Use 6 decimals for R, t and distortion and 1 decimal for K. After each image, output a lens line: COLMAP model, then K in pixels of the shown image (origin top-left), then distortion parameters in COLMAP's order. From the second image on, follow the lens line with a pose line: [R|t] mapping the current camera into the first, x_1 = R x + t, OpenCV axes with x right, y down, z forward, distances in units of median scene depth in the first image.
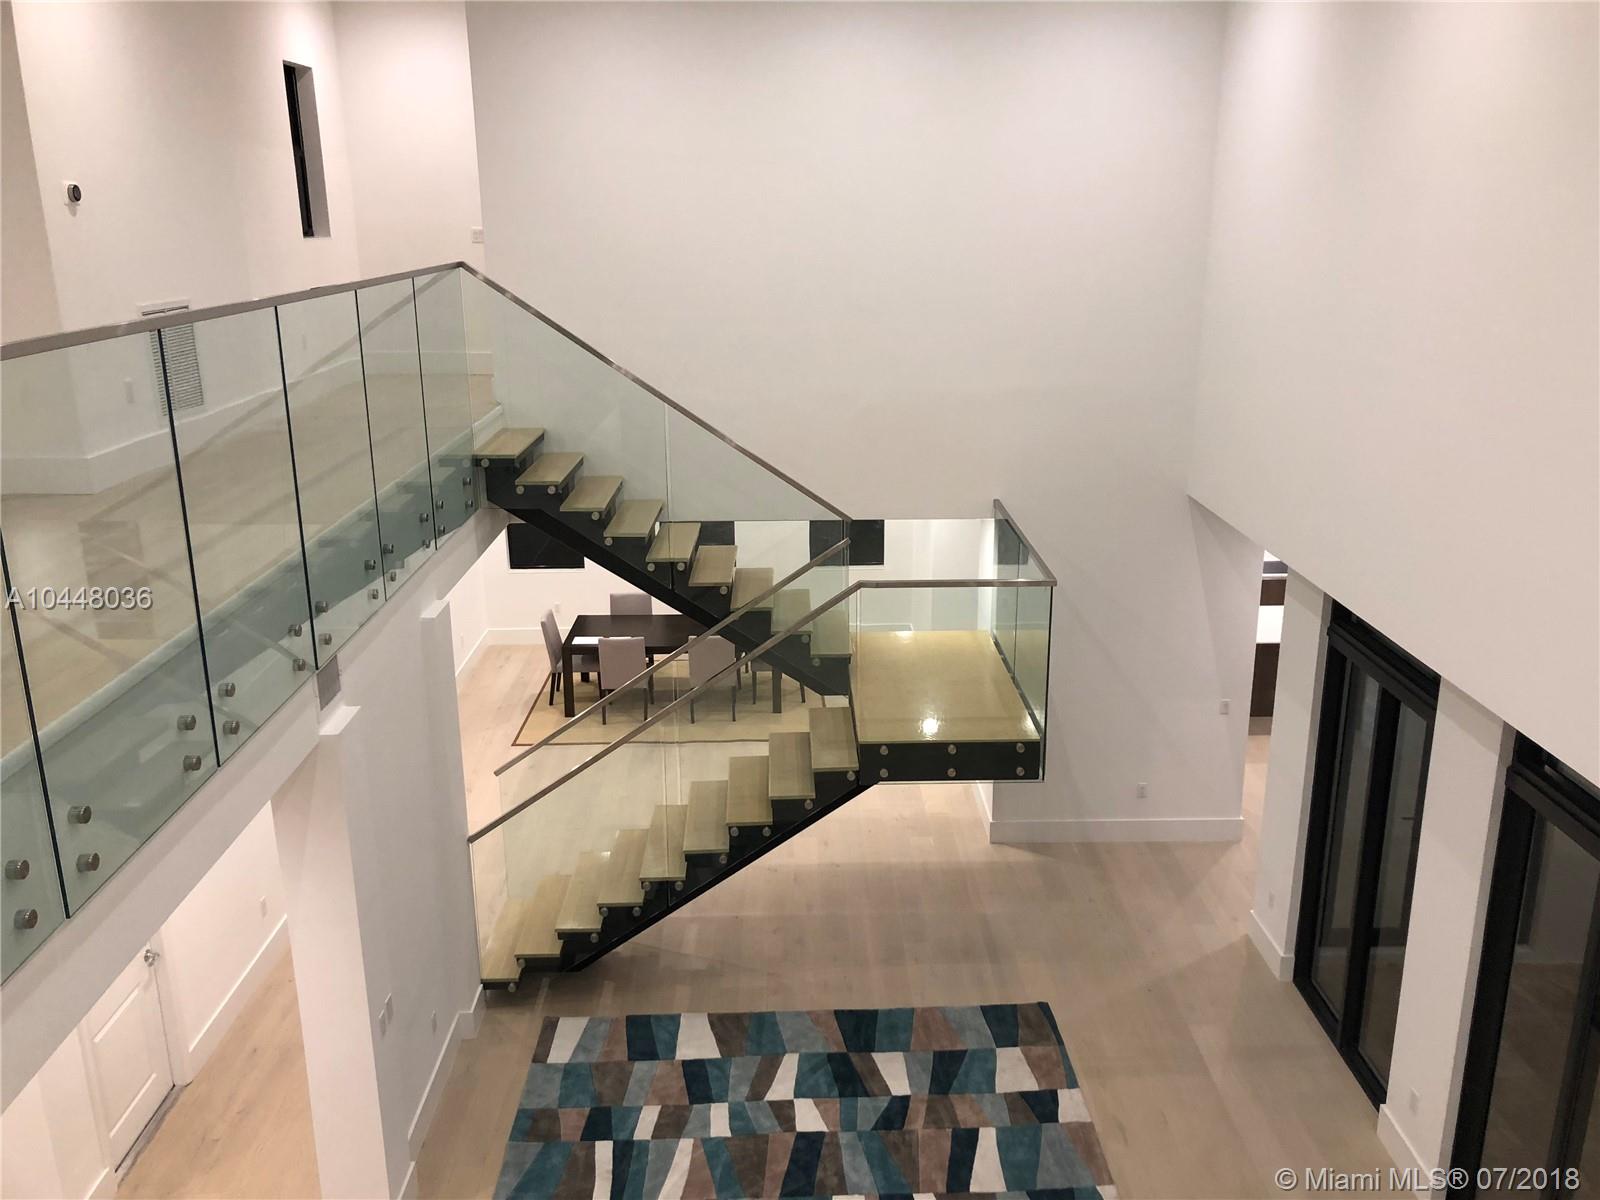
lens RADIAL K [[1303.2, 0, 775.6], [0, 1303.2, 607.6], [0, 0, 1]] dist [0.119380, -0.173807]
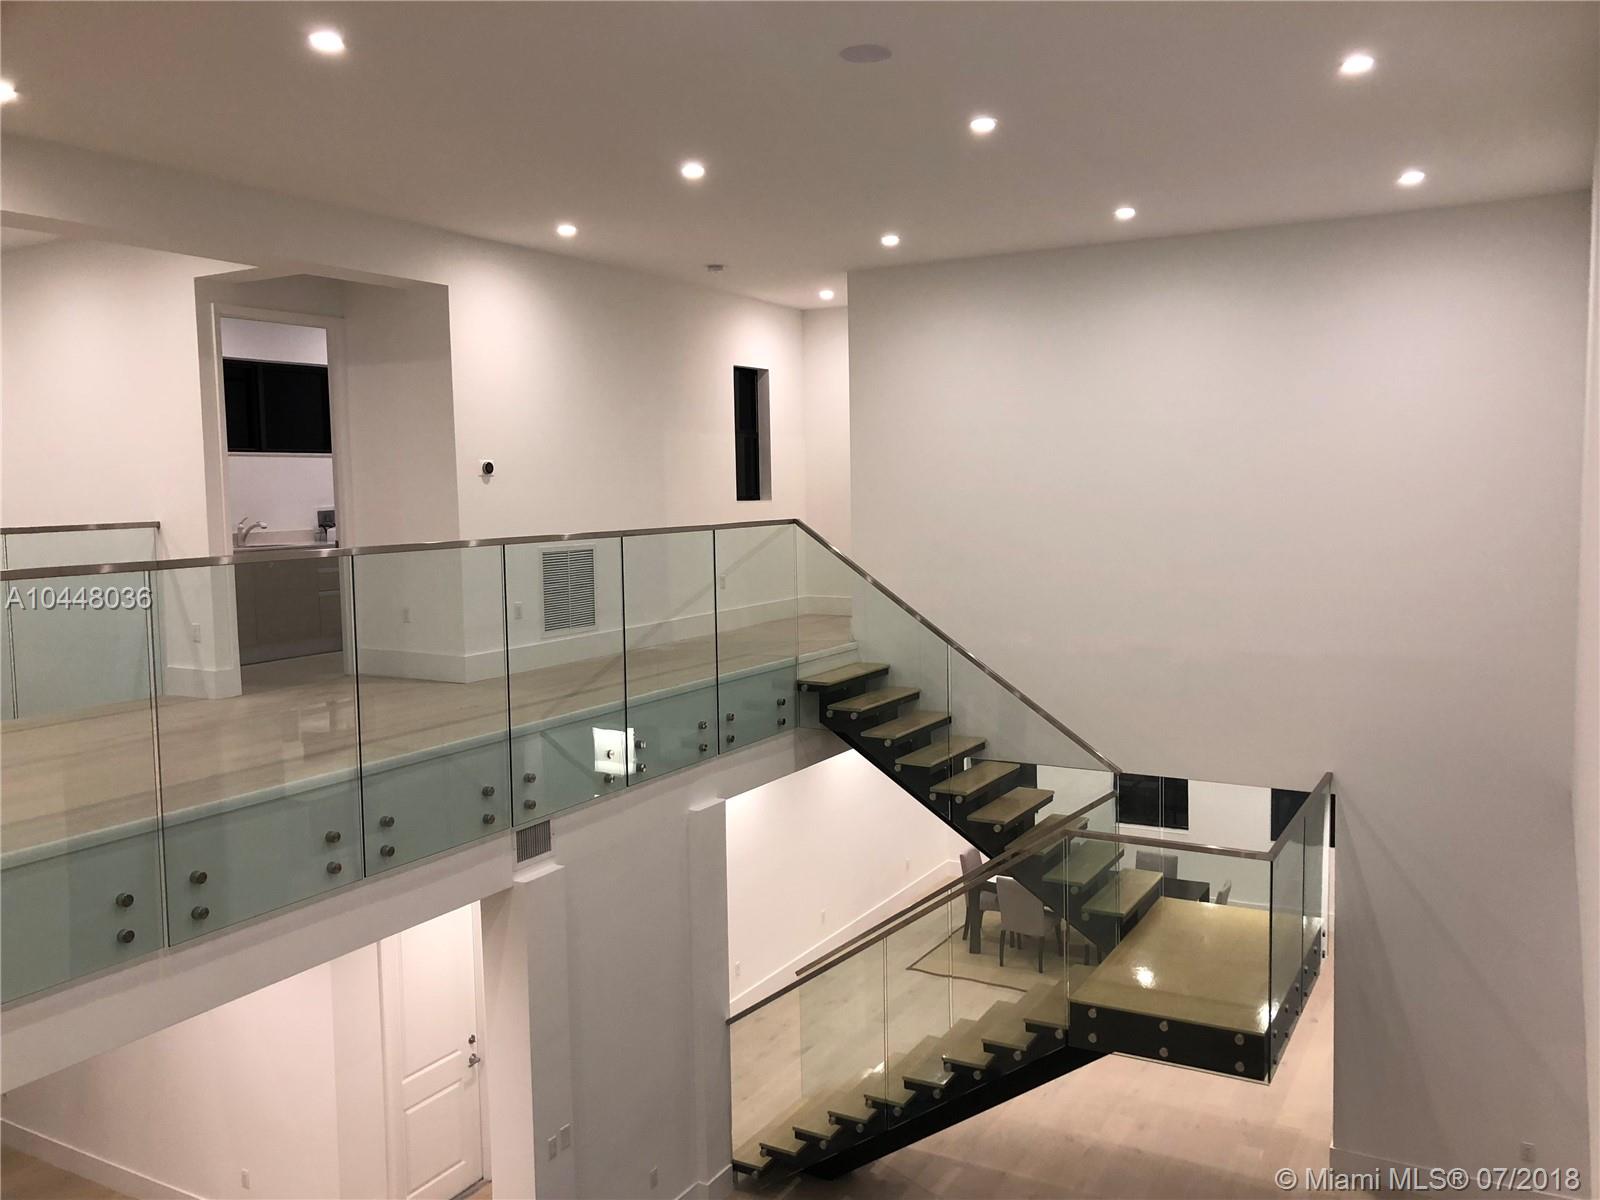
lens RADIAL K [[1311.1, 0, 800.0], [0, 1311.1, 600.0], [0, 0, 1]] dist [0.017770, -0.000558]
pose [[0.866882, 0.042801, -0.496673, 0.341464], [-0.140508, 0.976892, -0.161055, -0.000926], [0.478303, 0.209402, 0.852864, 0.009288]]
